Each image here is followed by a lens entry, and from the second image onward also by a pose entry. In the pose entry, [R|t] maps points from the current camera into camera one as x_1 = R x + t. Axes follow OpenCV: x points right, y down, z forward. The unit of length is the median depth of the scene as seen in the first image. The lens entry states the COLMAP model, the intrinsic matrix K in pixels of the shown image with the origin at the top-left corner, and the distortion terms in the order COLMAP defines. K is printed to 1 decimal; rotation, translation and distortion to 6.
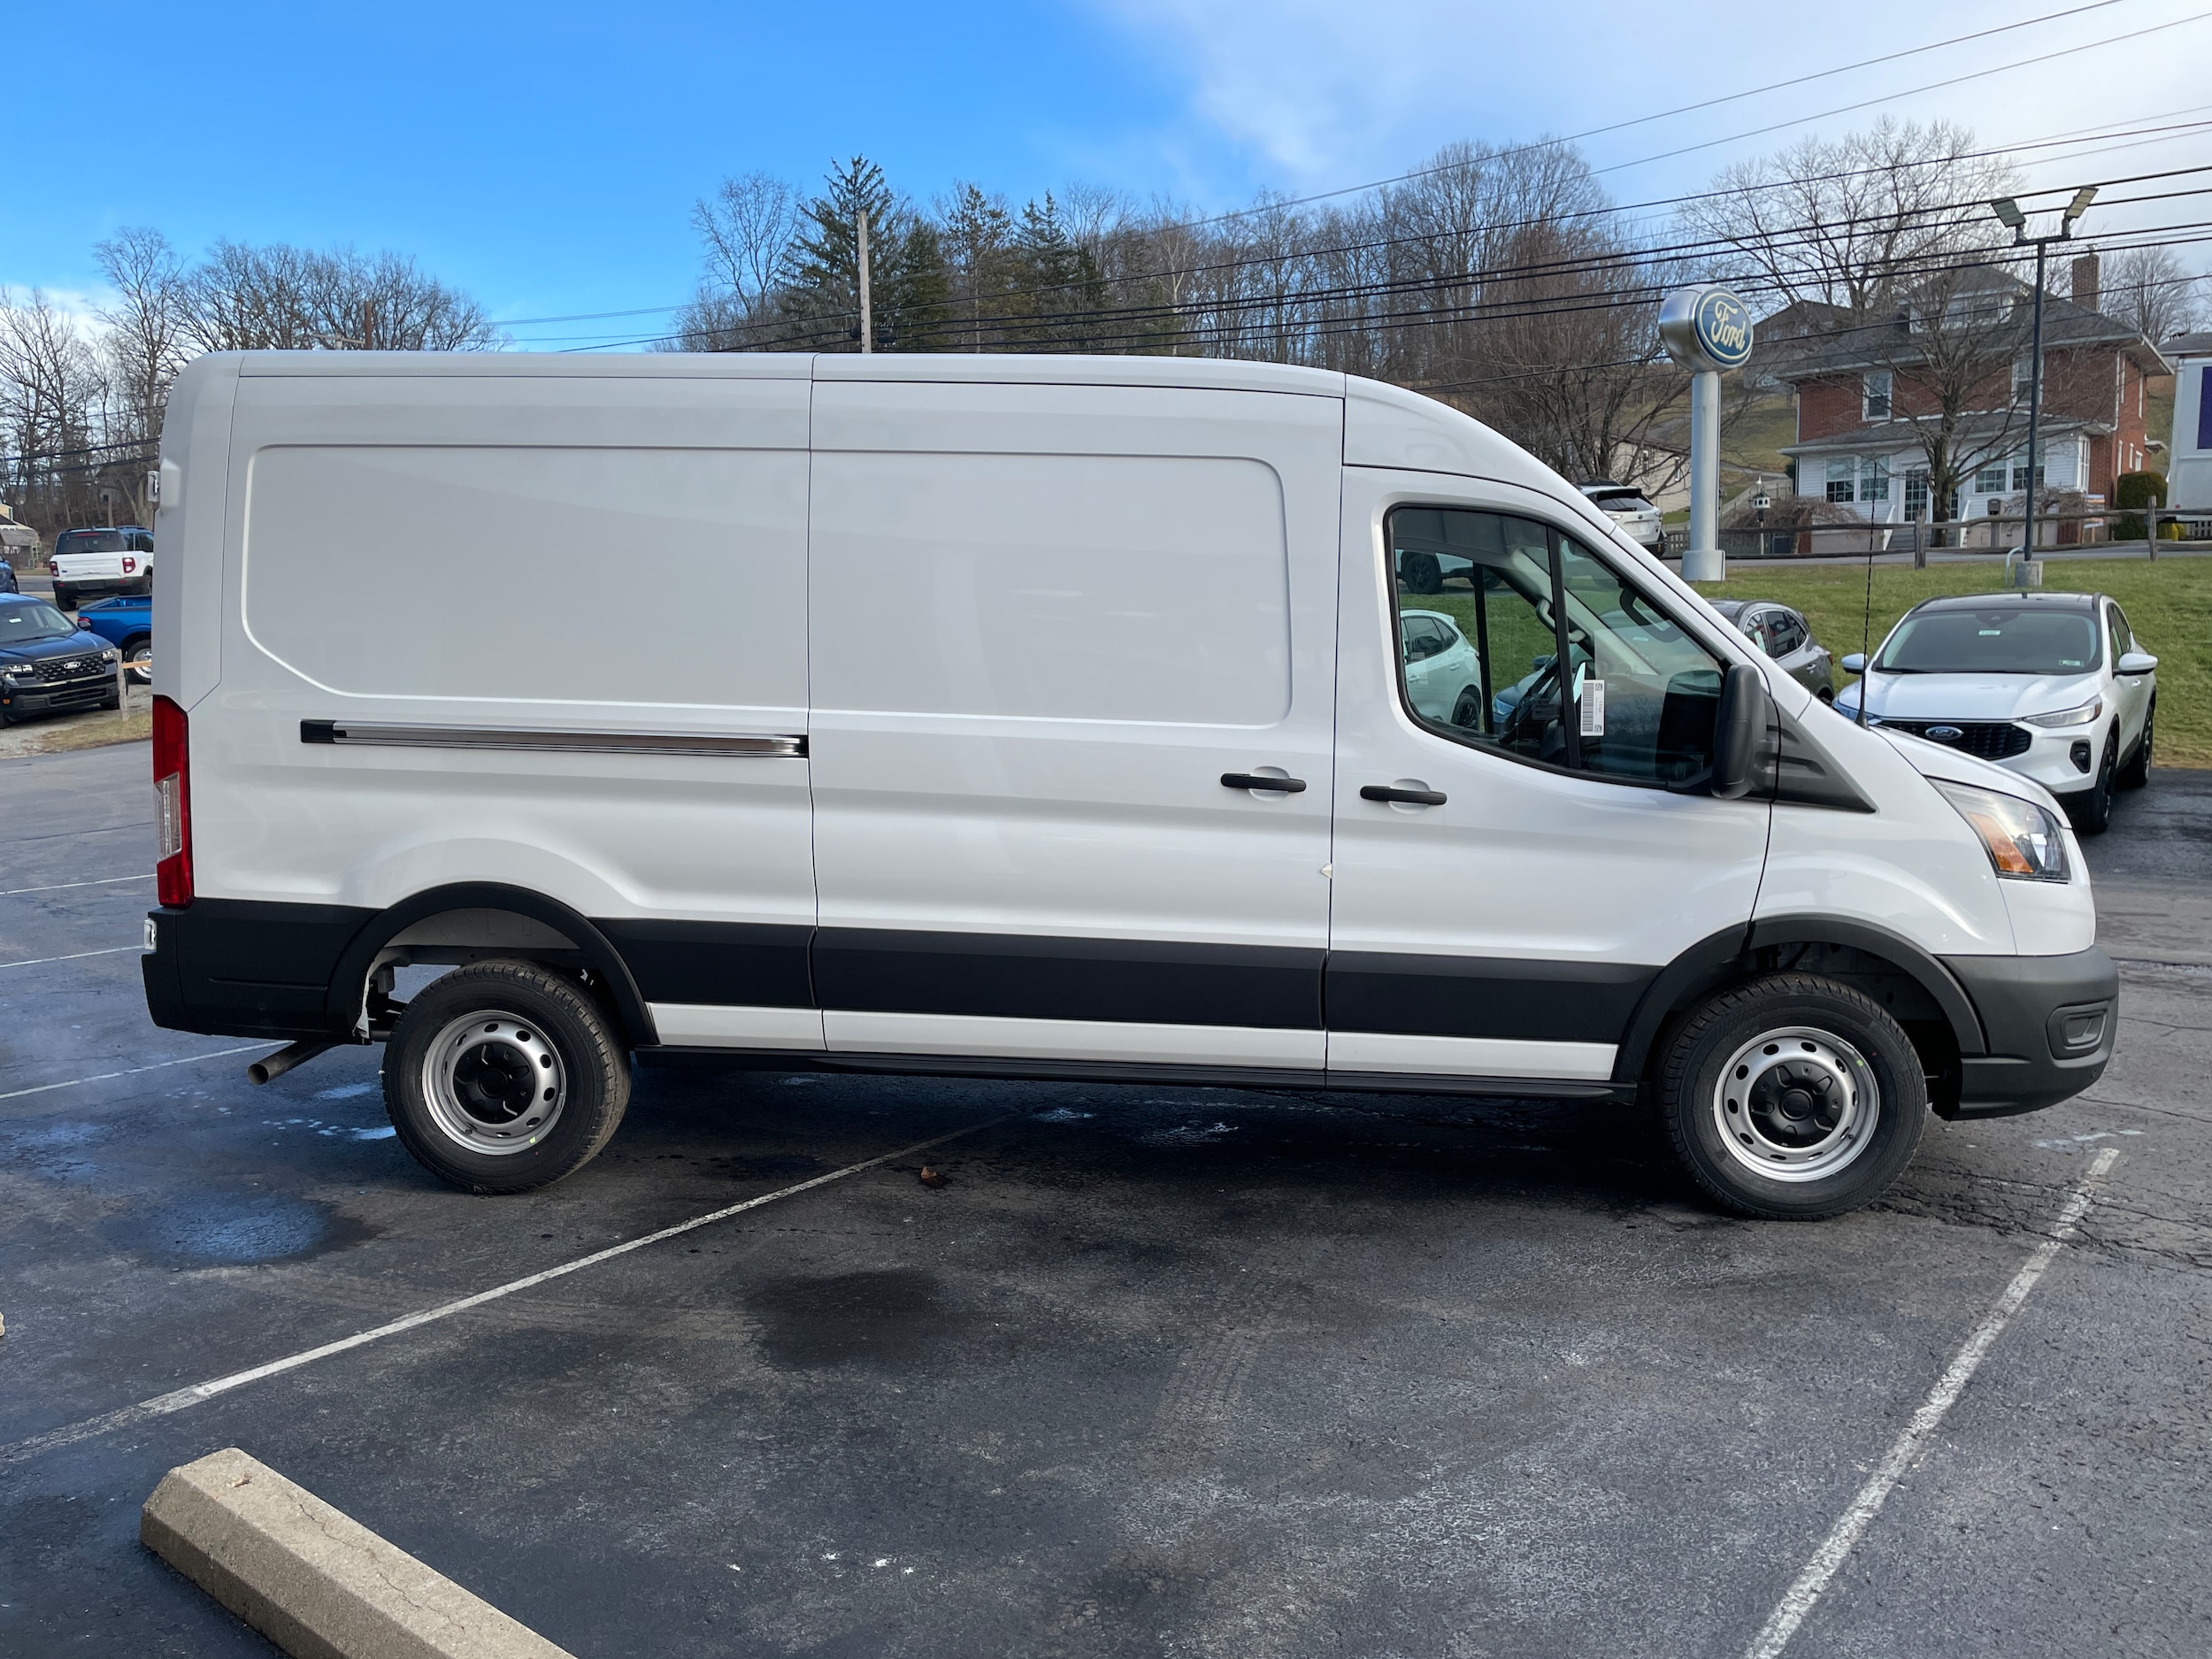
lens RADIAL K [[1666.8, 0, 1138.2], [0, 1666.8, 799.6], [0, 0, 1]] dist [0.101966, -0.128710]
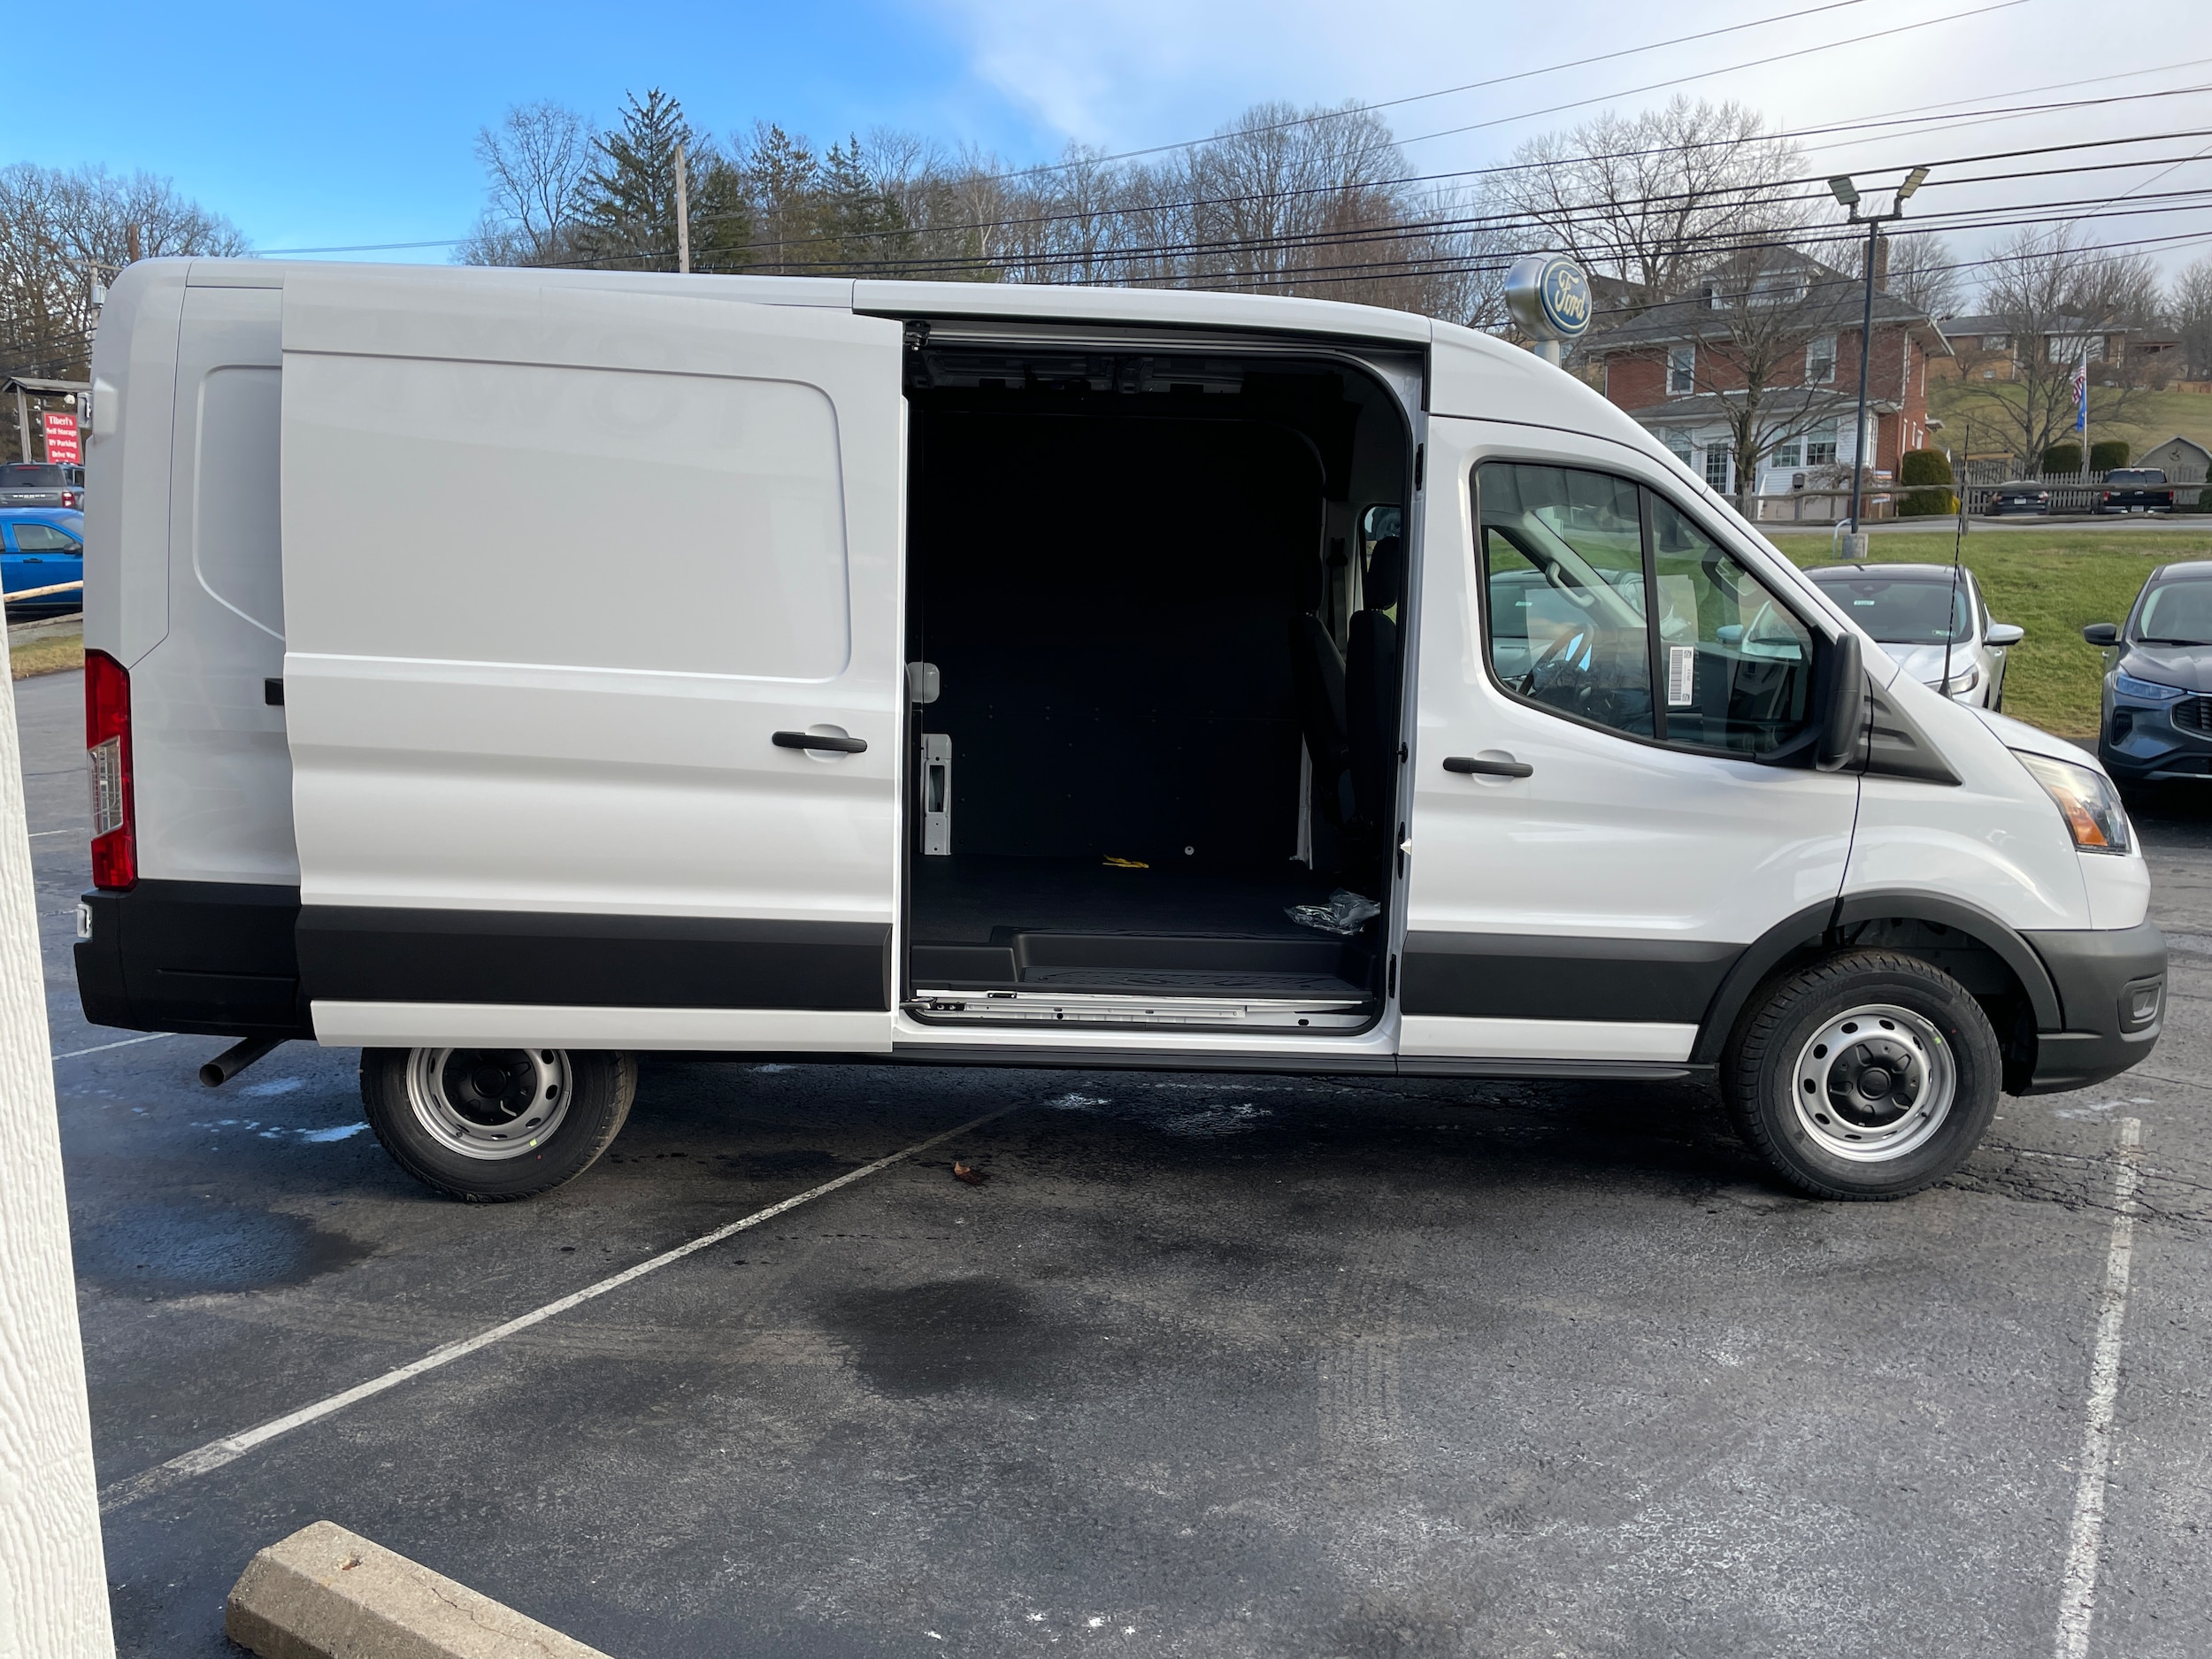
lens RADIAL K [[1672.2, 0, 1118.4], [0, 1672.2, 815.4], [0, 0, 1]] dist [0.098387, -0.125138]
pose [[0.994985, -0.000505, 0.100019, -0.146568], [-0.002701, 0.999487, 0.031915, -0.005044], [-0.099984, -0.032025, 0.994474, 0.071958]]
